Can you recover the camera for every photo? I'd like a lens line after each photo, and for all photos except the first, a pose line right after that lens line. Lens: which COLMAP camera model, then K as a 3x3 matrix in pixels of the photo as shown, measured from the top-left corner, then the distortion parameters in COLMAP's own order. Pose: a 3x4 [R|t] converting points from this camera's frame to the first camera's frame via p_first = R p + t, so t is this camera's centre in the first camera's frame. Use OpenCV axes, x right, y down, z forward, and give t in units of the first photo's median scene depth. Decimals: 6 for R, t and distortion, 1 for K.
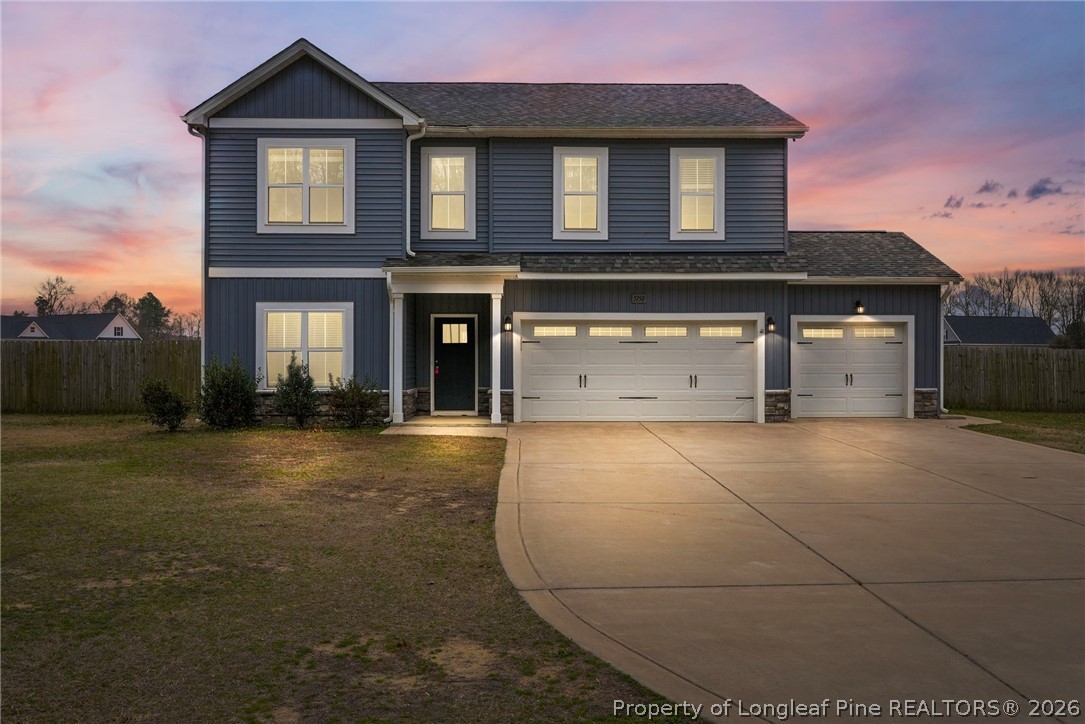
lens RADIAL K [[950.1, 0, 545.1], [0, 950.1, 362.5], [0, 0, 1]] dist [-0.002999, -0.015247]
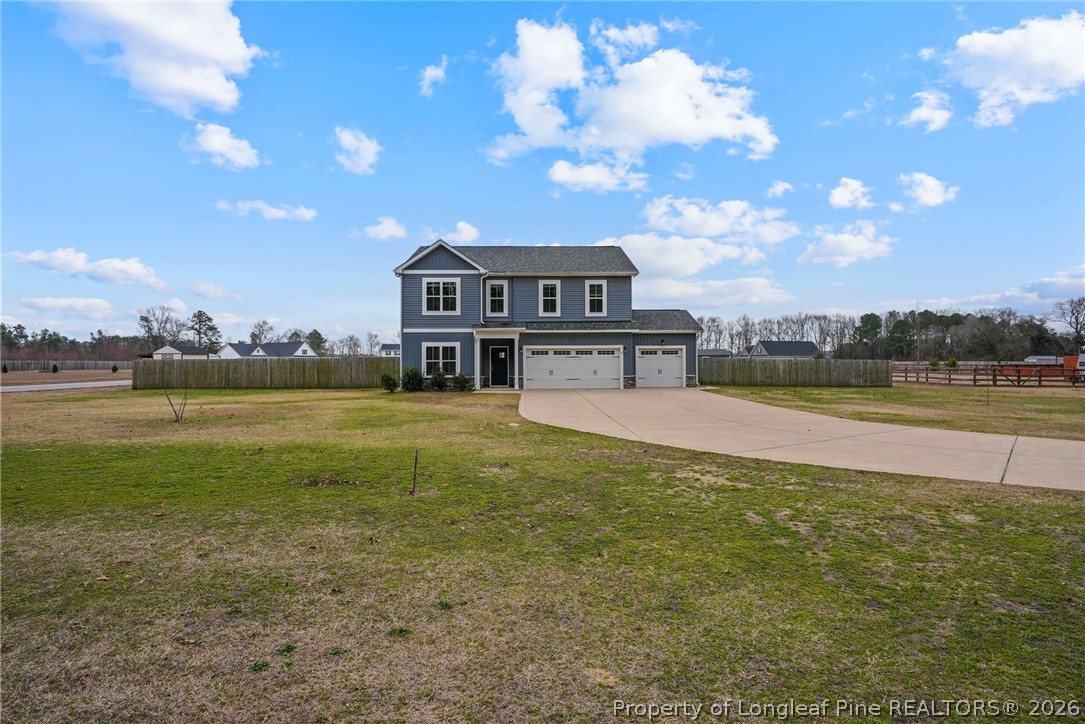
lens RADIAL K [[546.2, 0, 546.0], [0, 546.2, 360.6], [0, 0, 1]] dist [-0.013643, -0.002056]
pose [[0.999948, -0.005770, 0.008365, 0.014804], [0.005886, 0.999886, -0.013906, 0.007508], [-0.008284, 0.013954, 0.999868, -0.442662]]
